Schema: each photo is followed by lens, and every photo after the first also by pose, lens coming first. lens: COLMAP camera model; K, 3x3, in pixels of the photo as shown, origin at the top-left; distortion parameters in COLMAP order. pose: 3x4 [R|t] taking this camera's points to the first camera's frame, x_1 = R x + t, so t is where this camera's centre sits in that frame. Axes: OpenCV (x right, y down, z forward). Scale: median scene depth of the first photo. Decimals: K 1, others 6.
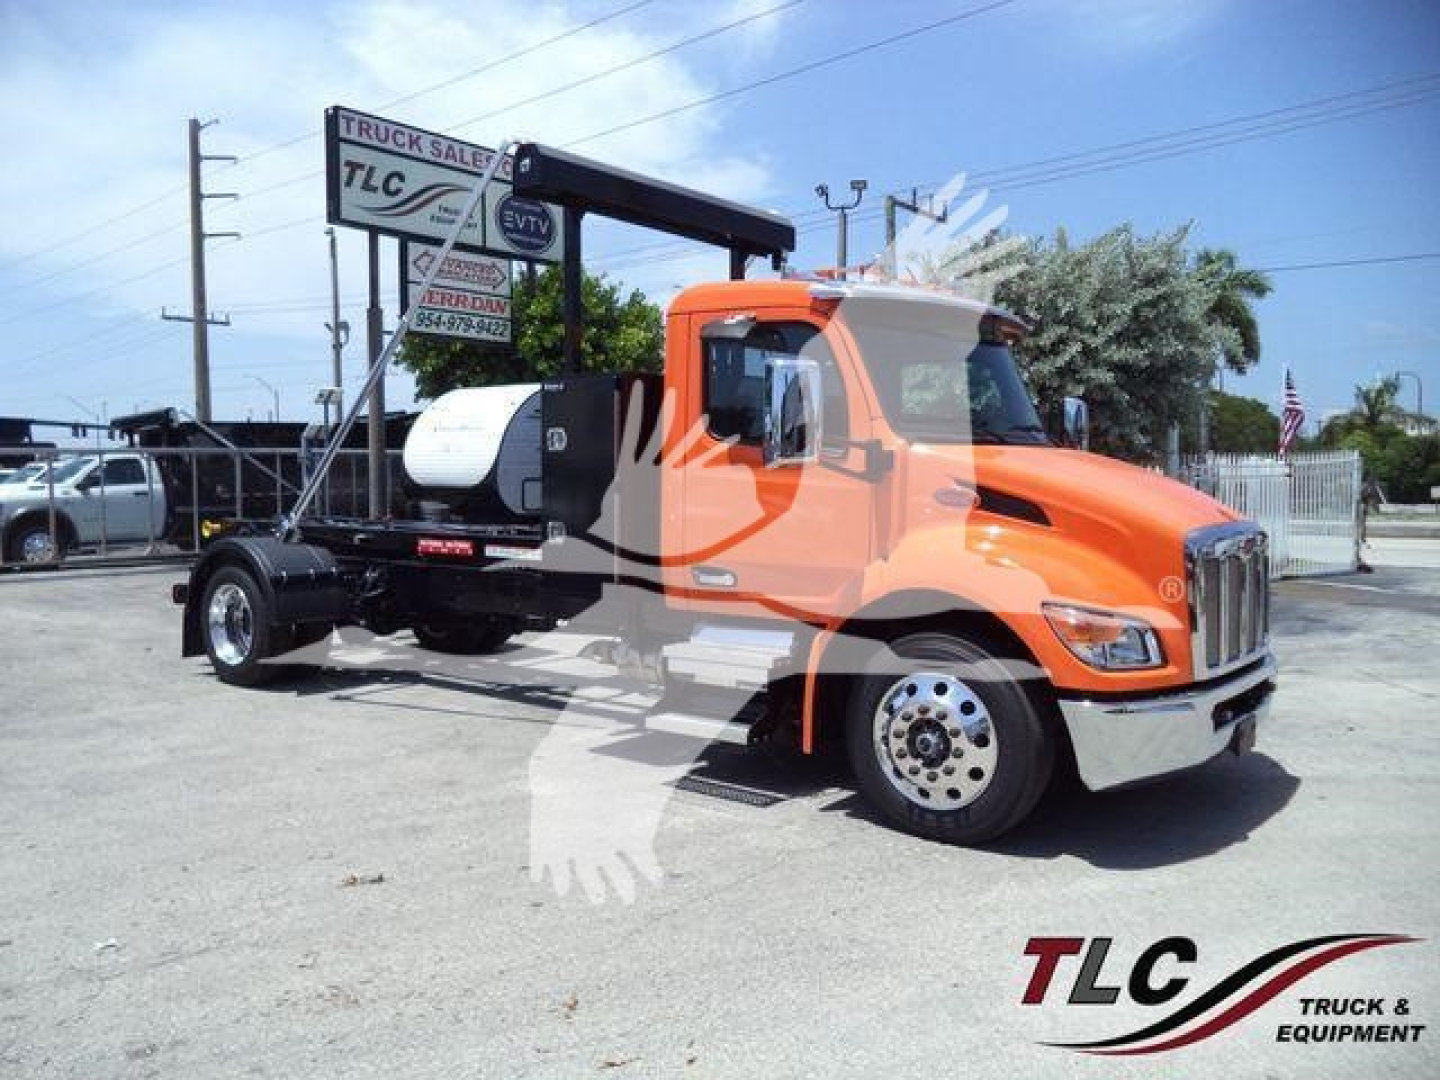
lens RADIAL K [[1206.5, 0, 736.2], [0, 1206.5, 500.8], [0, 0, 1]] dist [0.000056, -0.001100]
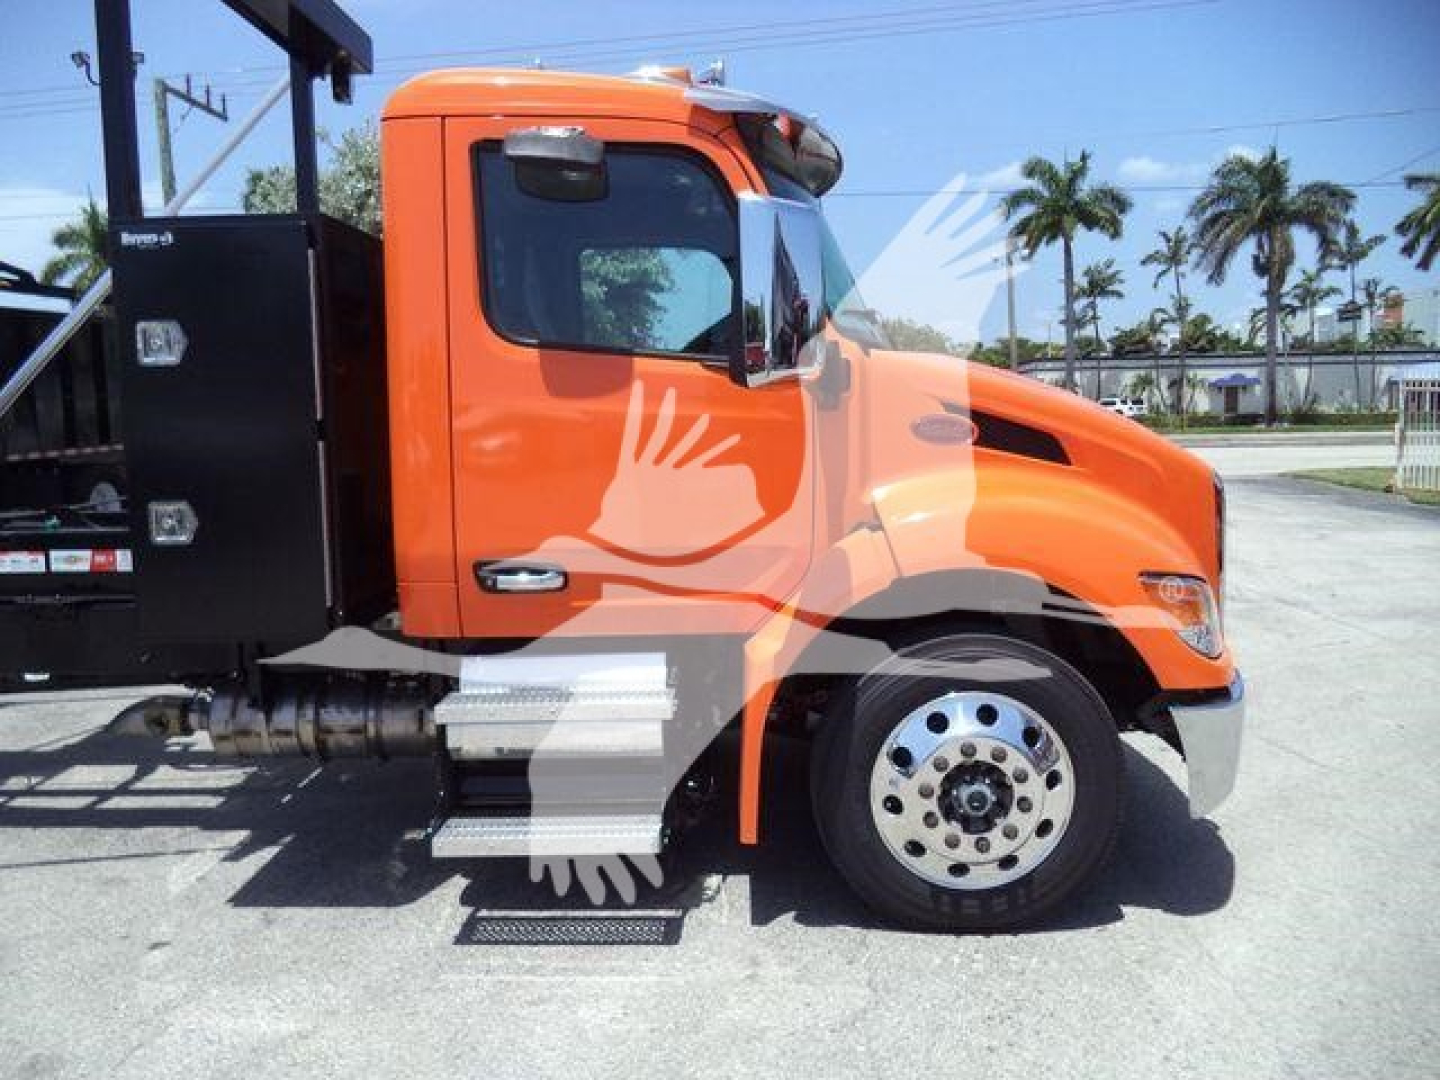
lens RADIAL K [[1176.8, 0, 734.8], [0, 1176.8, 533.5], [0, 0, 1]] dist [-0.023787, -0.004388]
pose [[0.801851, -0.085086, 0.591435, -0.085265], [0.036173, 0.994907, 0.094088, -0.002834], [-0.596428, -0.054050, 0.800845, 0.151344]]
